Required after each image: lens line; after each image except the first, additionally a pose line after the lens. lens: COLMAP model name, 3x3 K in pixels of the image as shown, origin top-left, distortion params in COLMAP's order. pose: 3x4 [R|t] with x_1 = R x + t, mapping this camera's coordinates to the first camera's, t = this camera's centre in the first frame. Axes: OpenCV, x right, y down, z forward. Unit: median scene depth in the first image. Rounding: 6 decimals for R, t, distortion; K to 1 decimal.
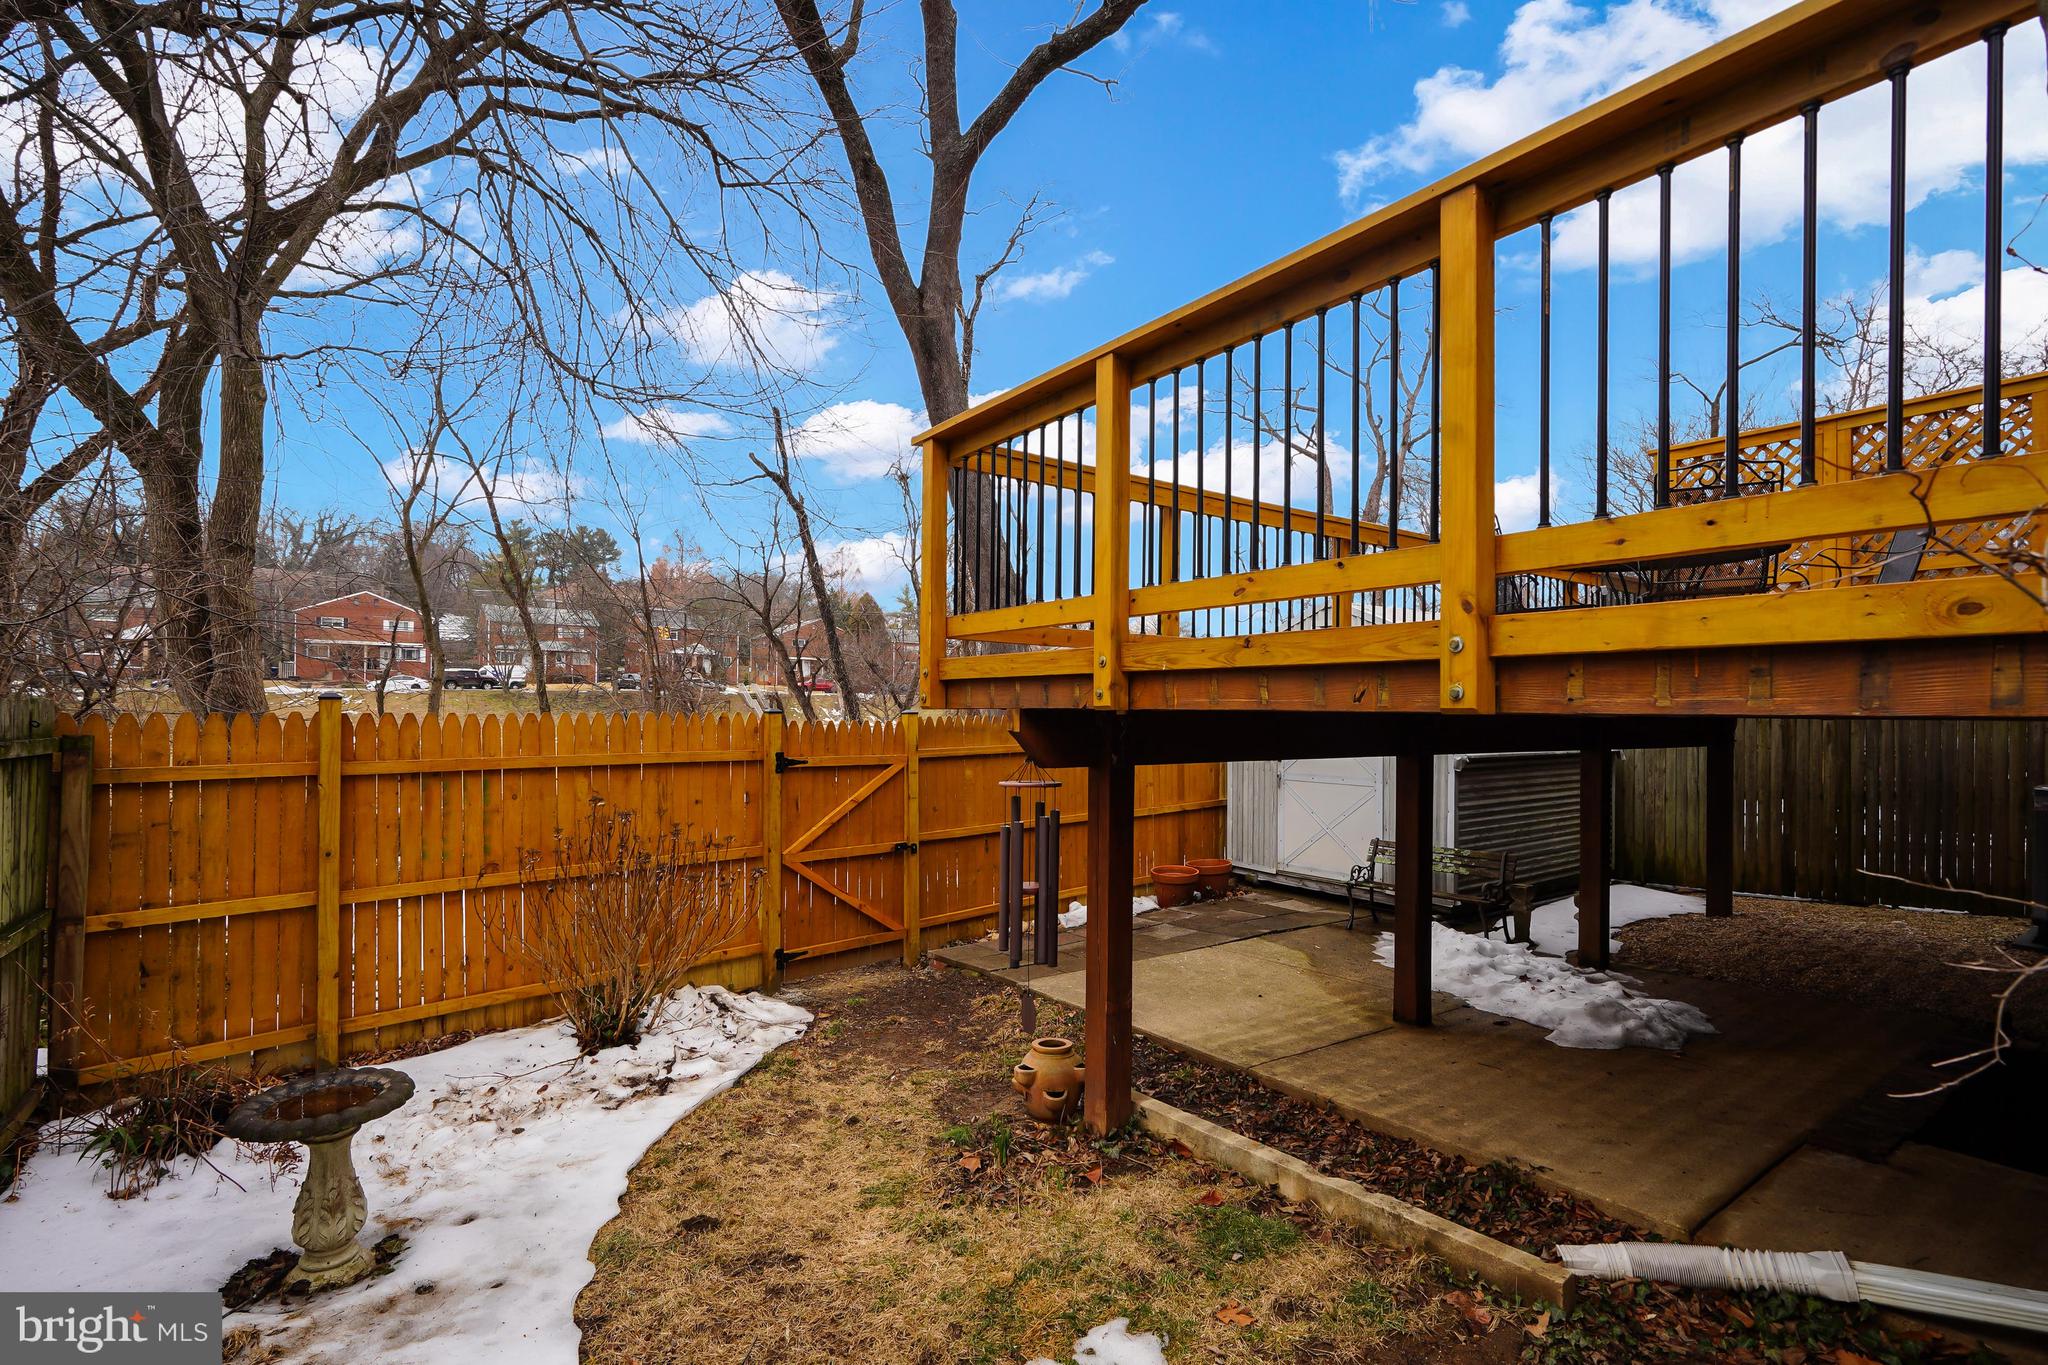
lens RADIAL K [[940.3, 0, 1027.3], [0, 940.3, 710.6], [0, 0, 1]] dist [-0.000871, -0.000355]
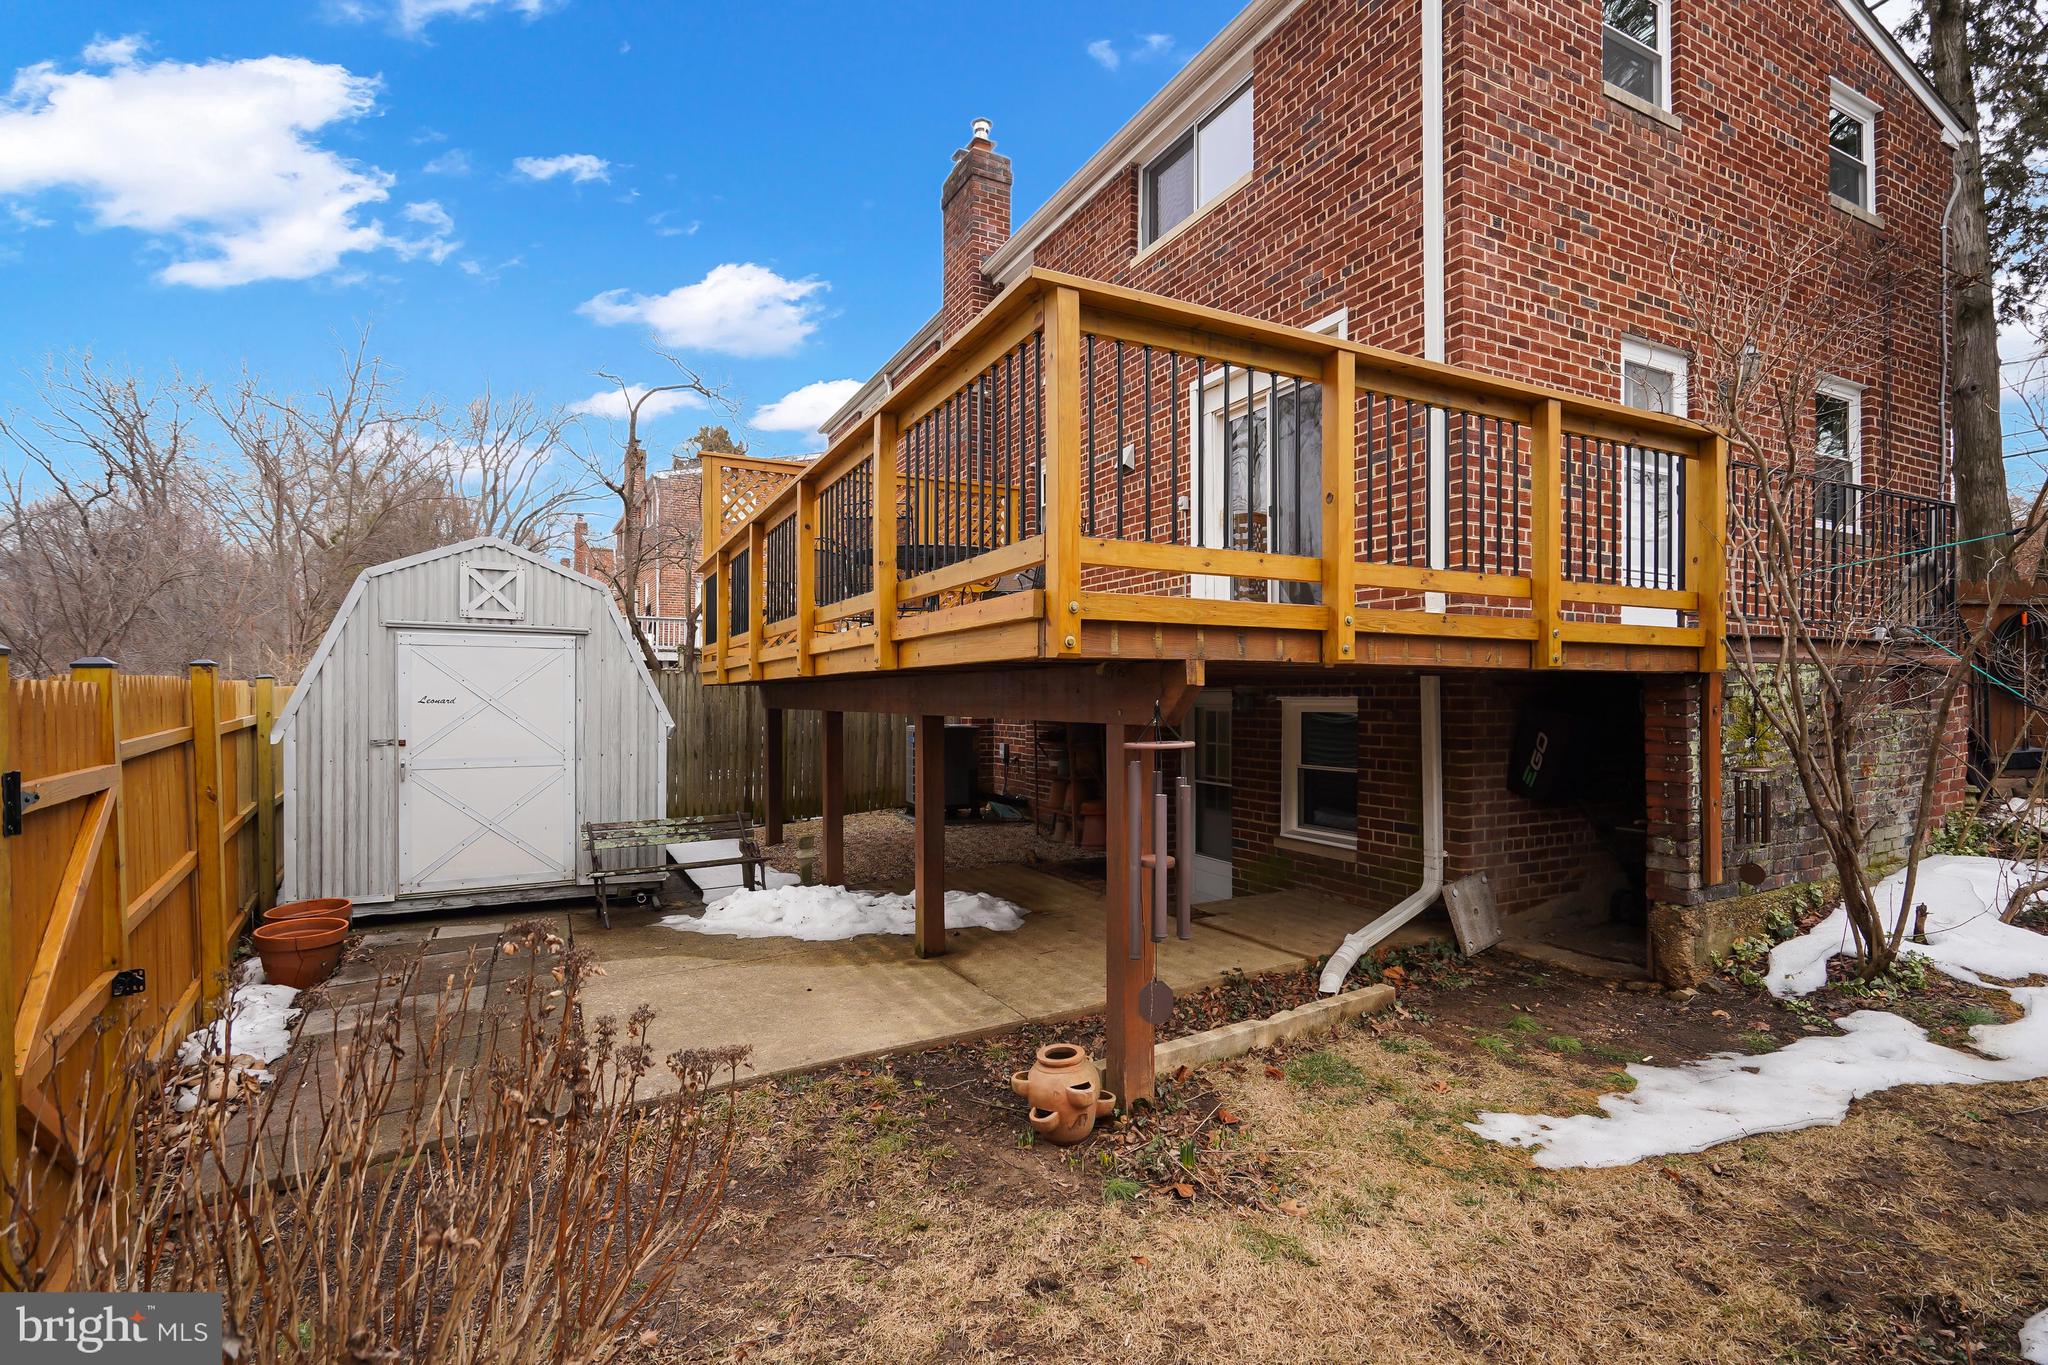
lens RADIAL K [[930.7, 0, 1024.0], [0, 930.7, 682.5], [0, 0, 1]] dist [-0.000814, -0.000047]
pose [[0.145121, 0.006220, 0.989394, -0.732186], [0.000965, 0.999979, -0.006428, 0.019288], [-0.989413, 0.001888, 0.145112, 0.810102]]
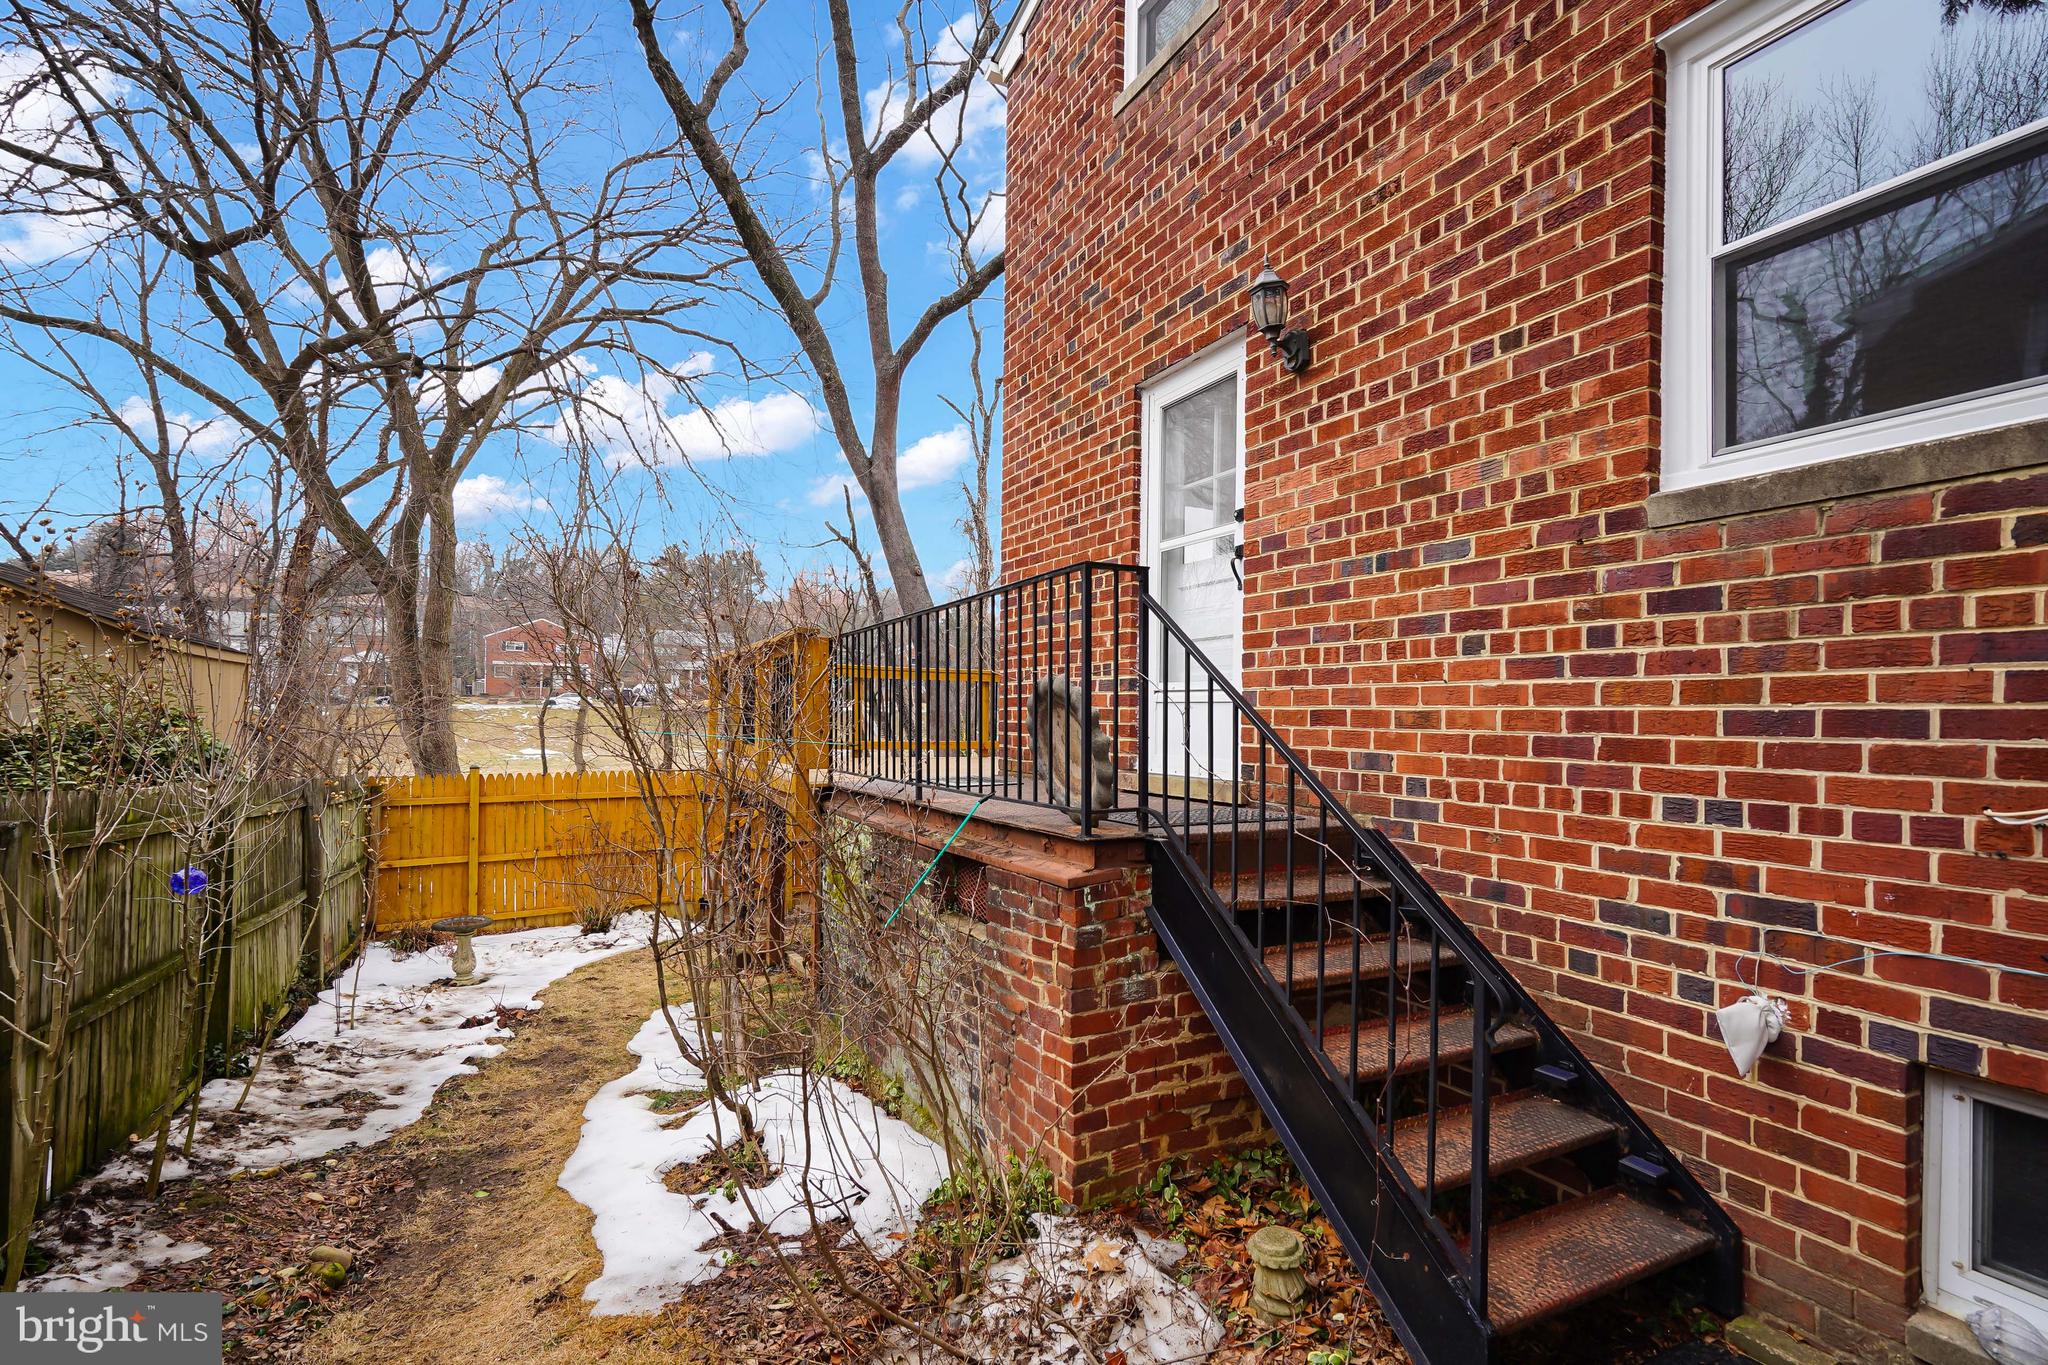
lens RADIAL K [[950.8, 0, 1024.4], [0, 950.8, 720.1], [0, 0, 1]] dist [-0.000204, -0.000021]
pose [[0.989013, 0.006173, -0.147696, 0.865914], [-0.006444, 0.999978, -0.001361, -0.130427], [0.147685, 0.002297, 0.989032, -1.020674]]
